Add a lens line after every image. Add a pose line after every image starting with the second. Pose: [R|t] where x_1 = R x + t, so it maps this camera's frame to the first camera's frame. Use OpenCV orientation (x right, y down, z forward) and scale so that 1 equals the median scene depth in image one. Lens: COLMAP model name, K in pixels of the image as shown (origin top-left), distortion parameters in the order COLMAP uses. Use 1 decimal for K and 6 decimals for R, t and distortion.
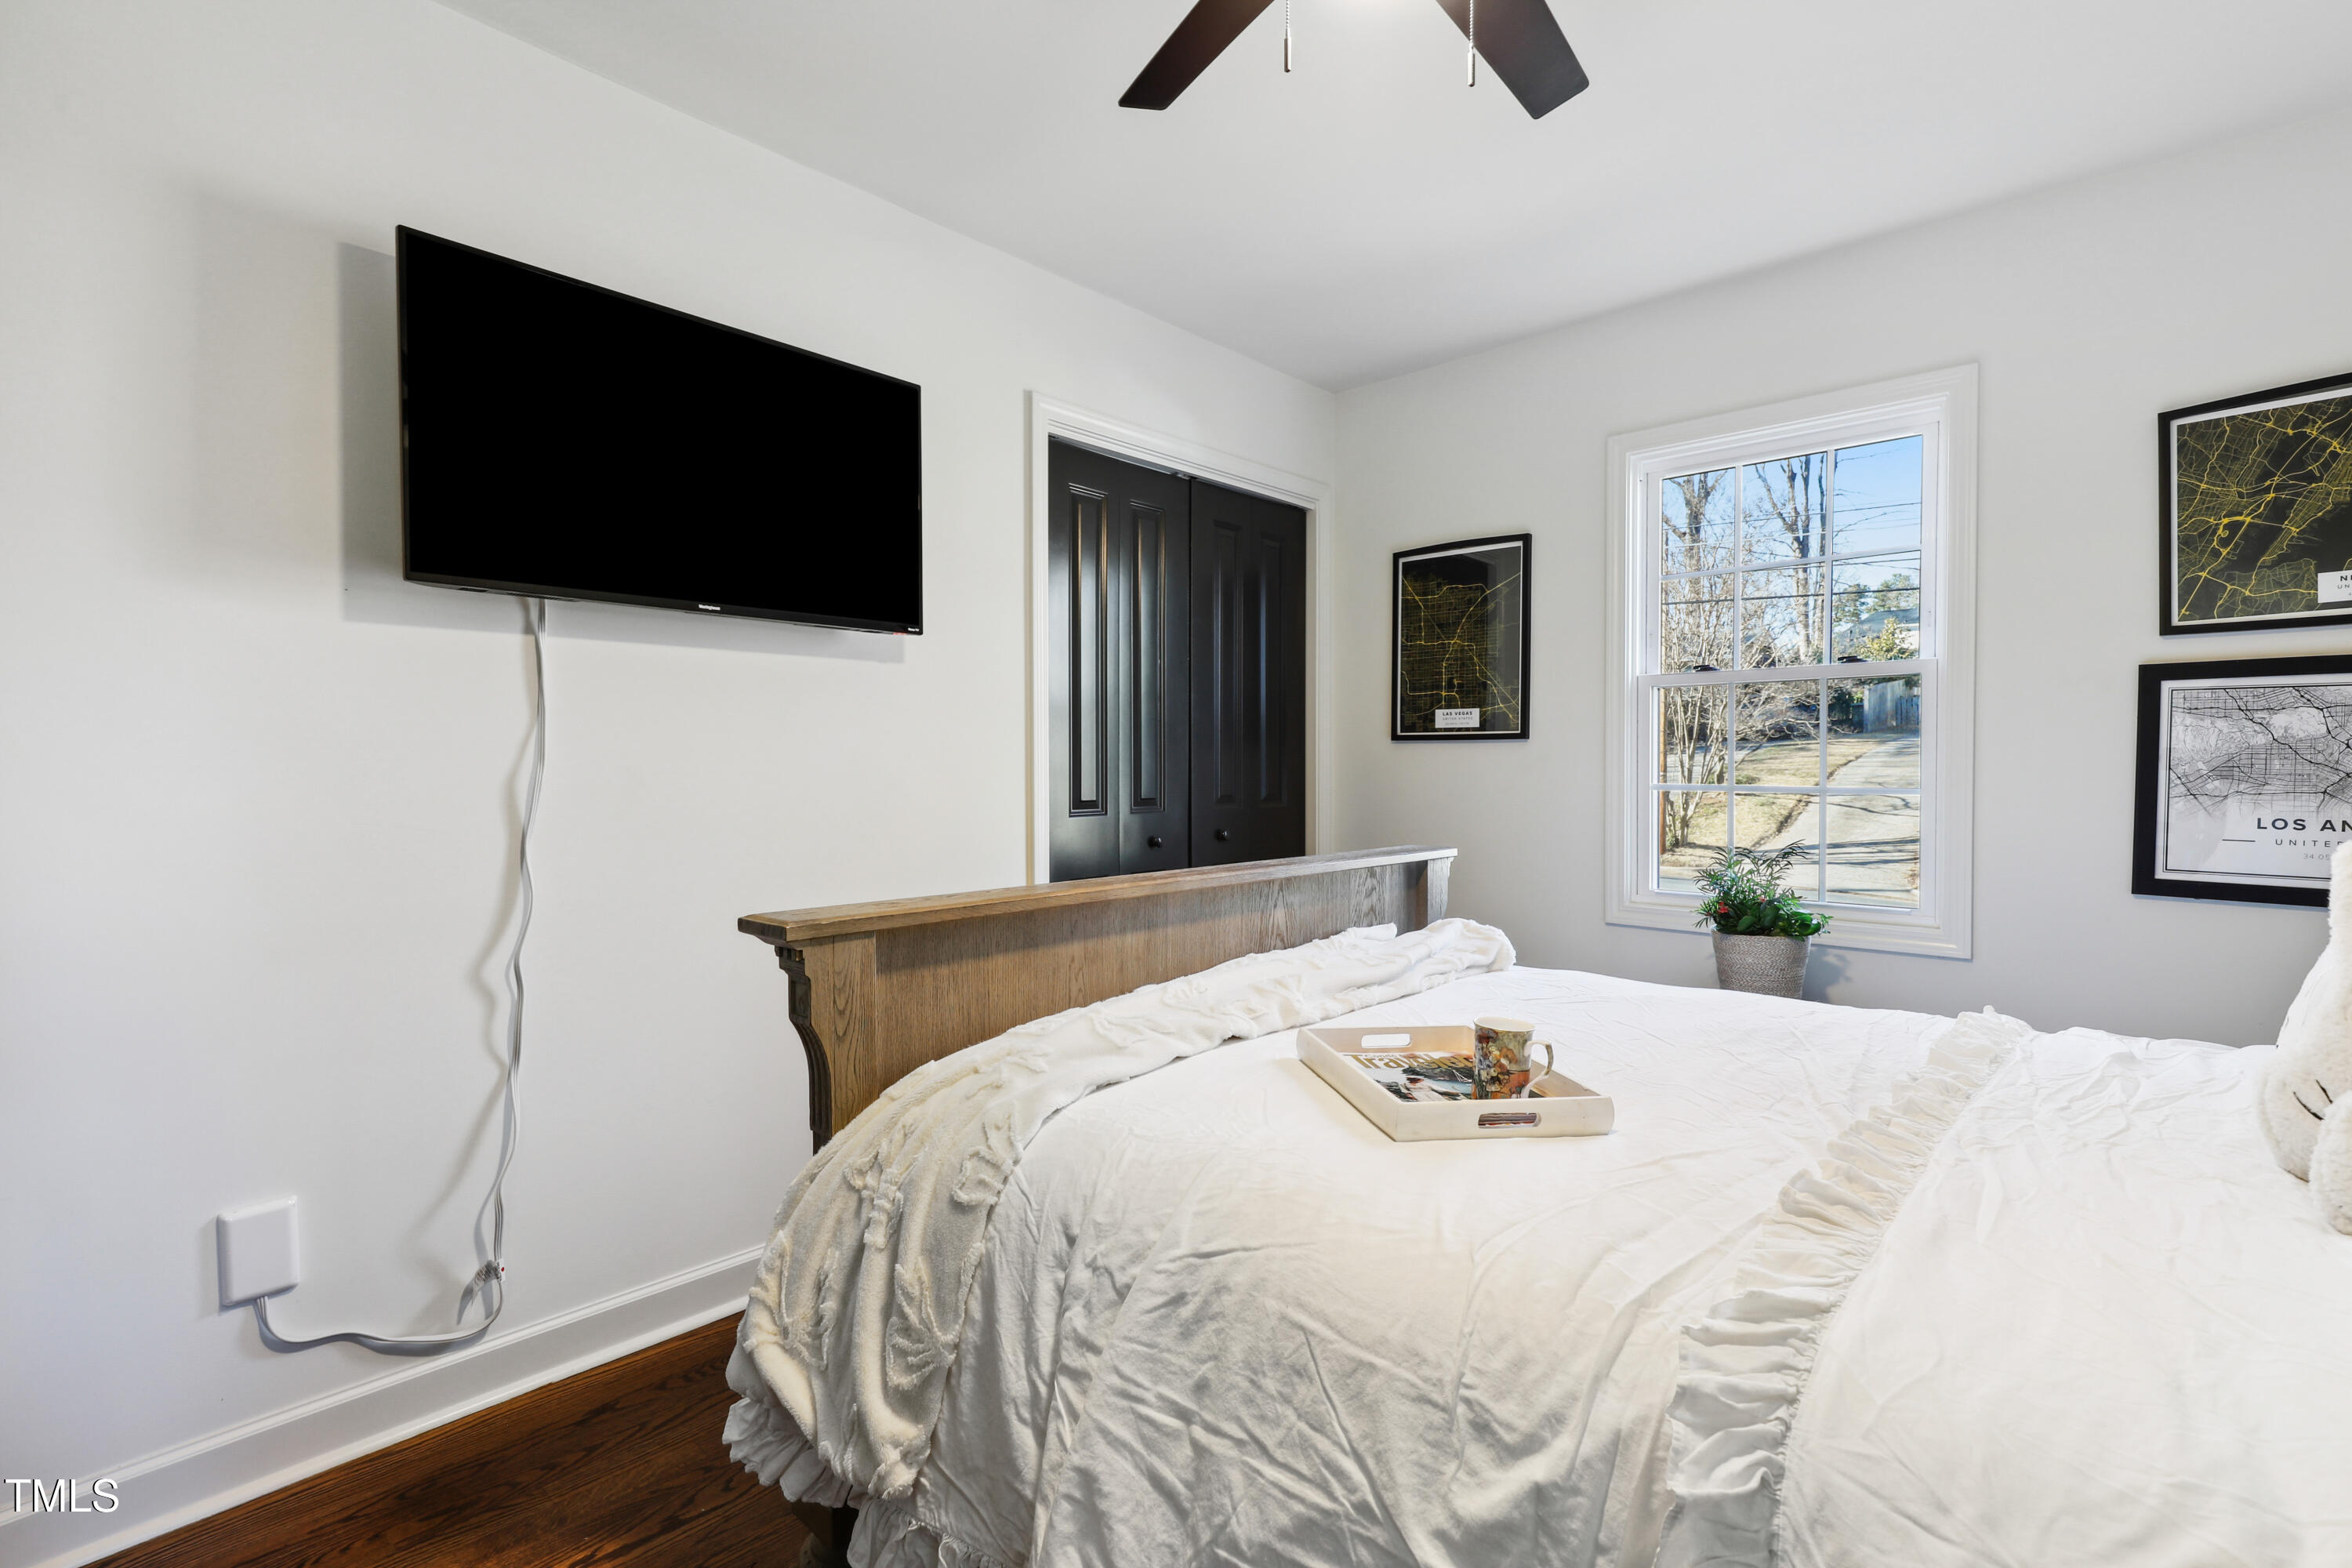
lens RADIAL K [[1066.9, 0, 1181.5], [0, 1066.9, 786.4], [0, 0, 1]] dist [0.002177, 0.000279]
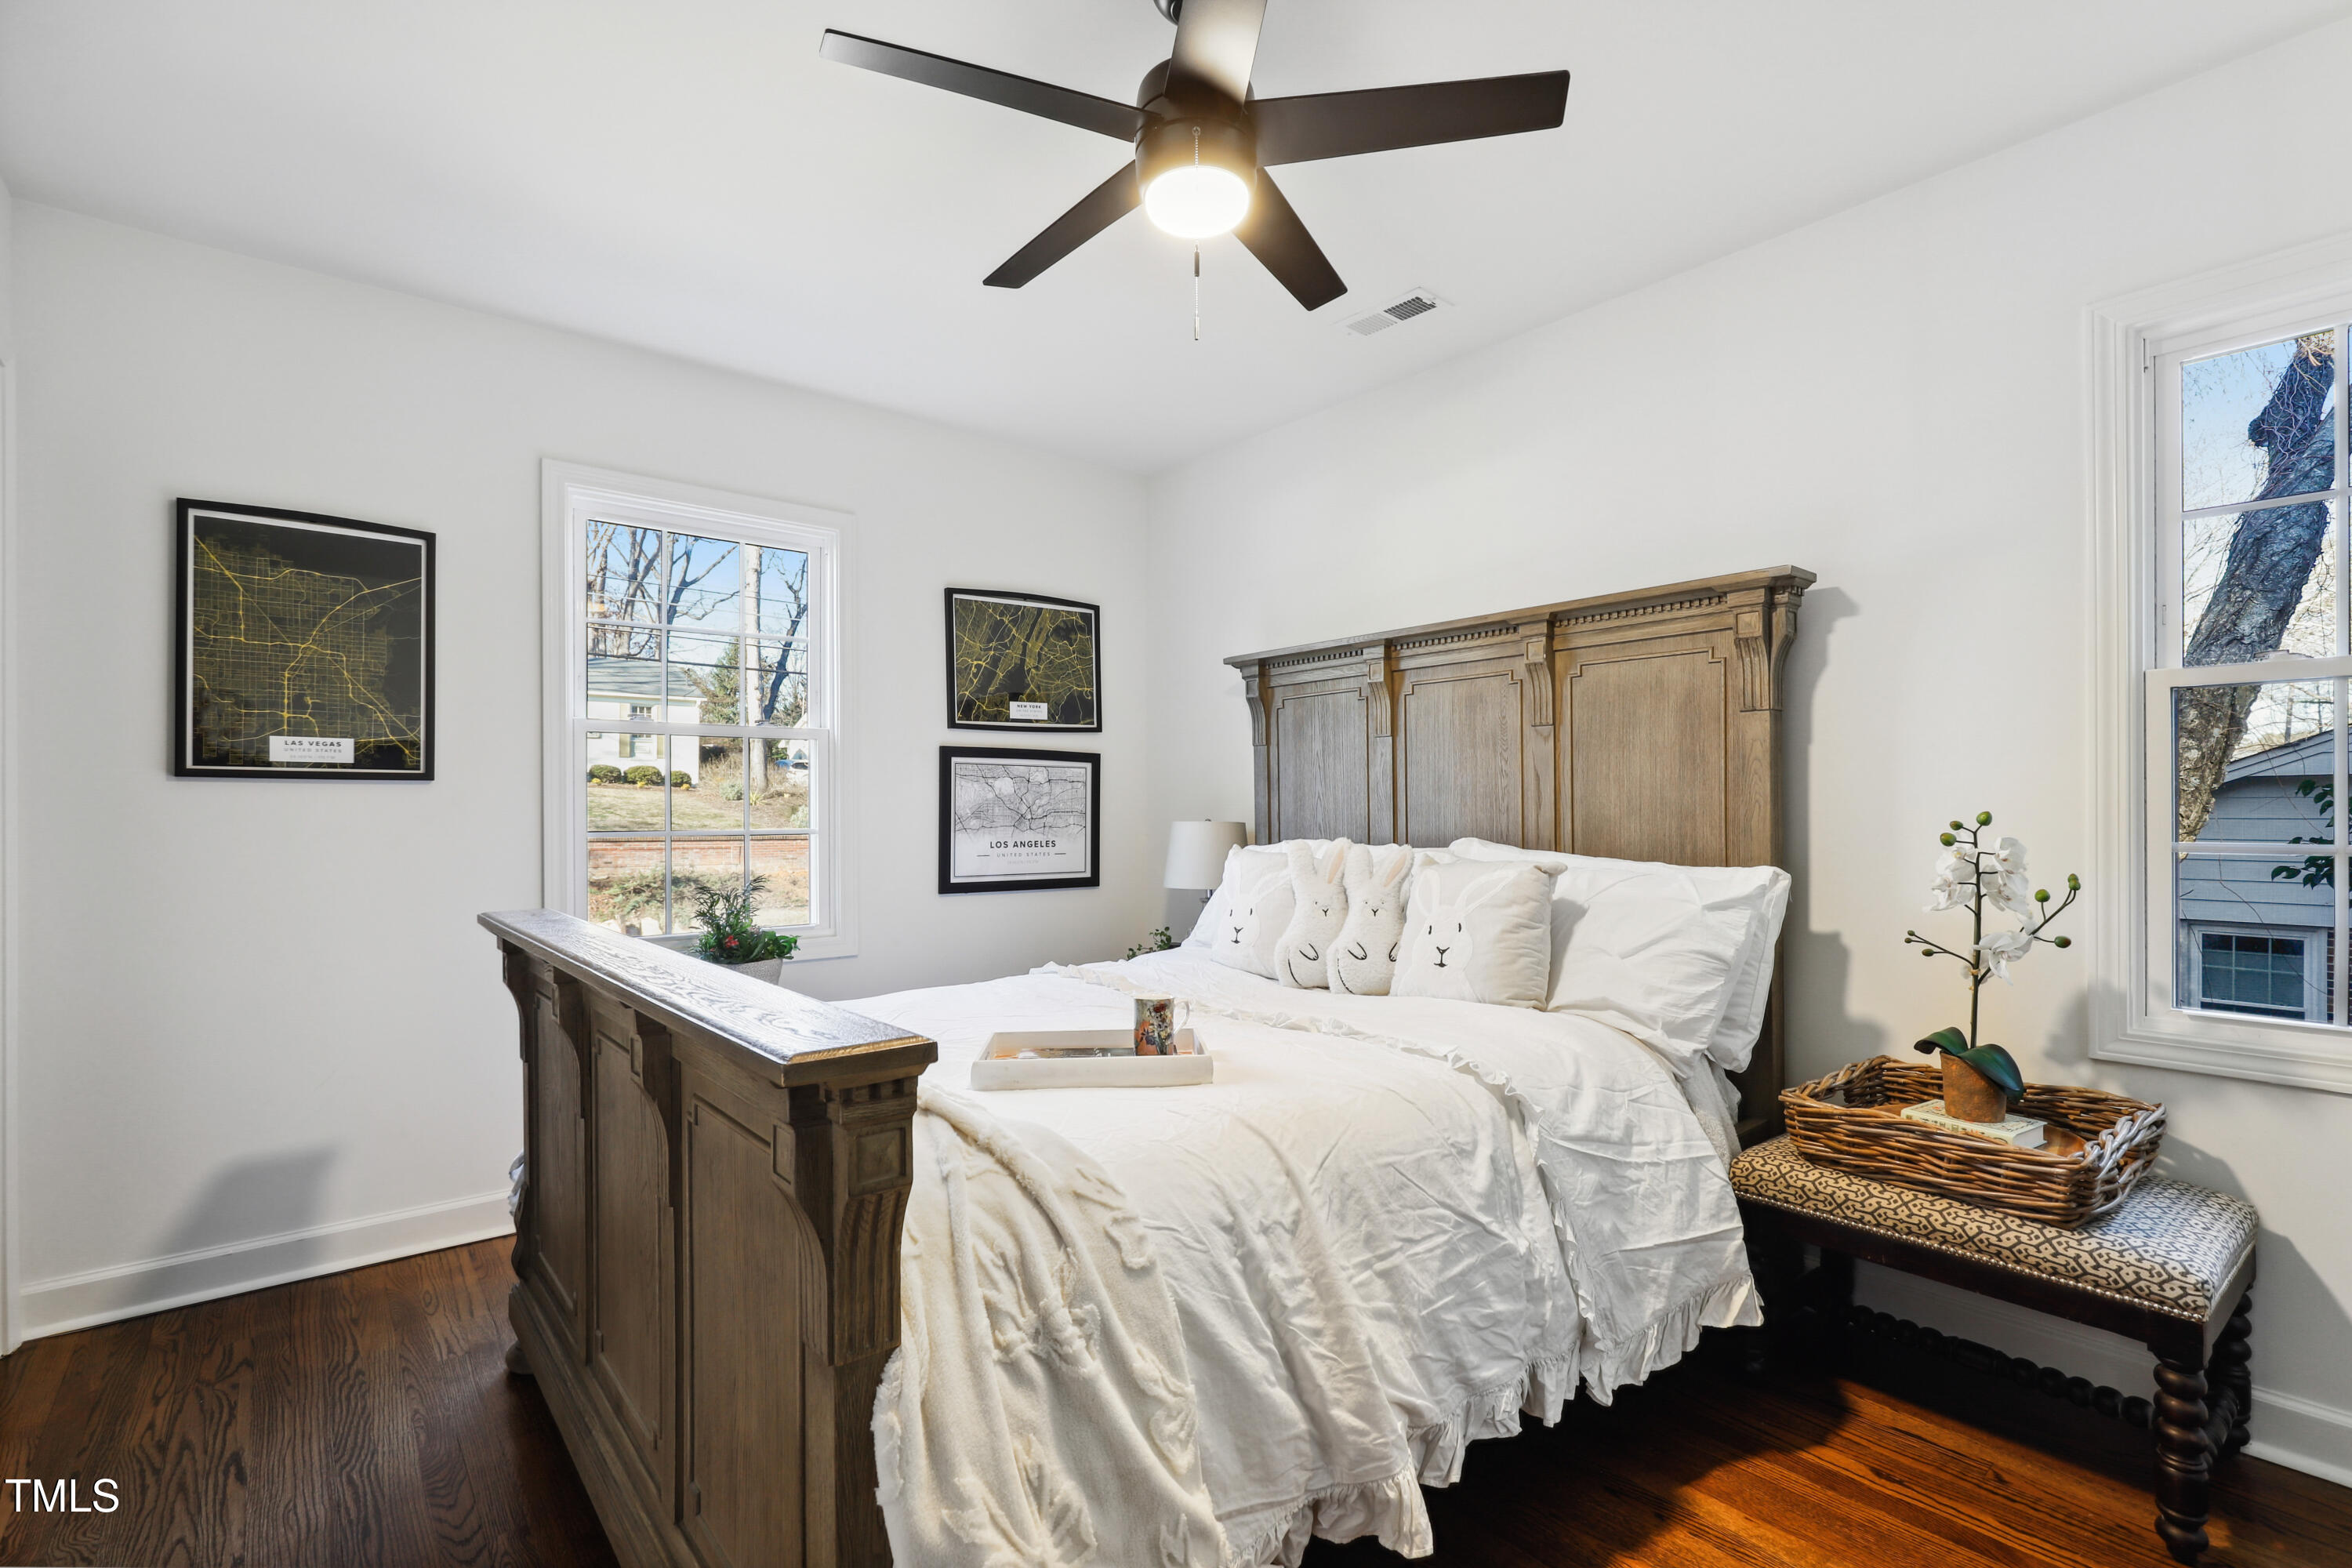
lens RADIAL K [[1066.9, 0, 1216.5], [0, 1066.9, 807.0], [0, 0, 1]] dist [0.002177, 0.000279]
pose [[0.123707, 0.002506, 0.992316, -0.597341], [0.023769, 0.999702, -0.005488, -0.007249], [-0.992034, 0.024265, 0.123610, 0.420489]]
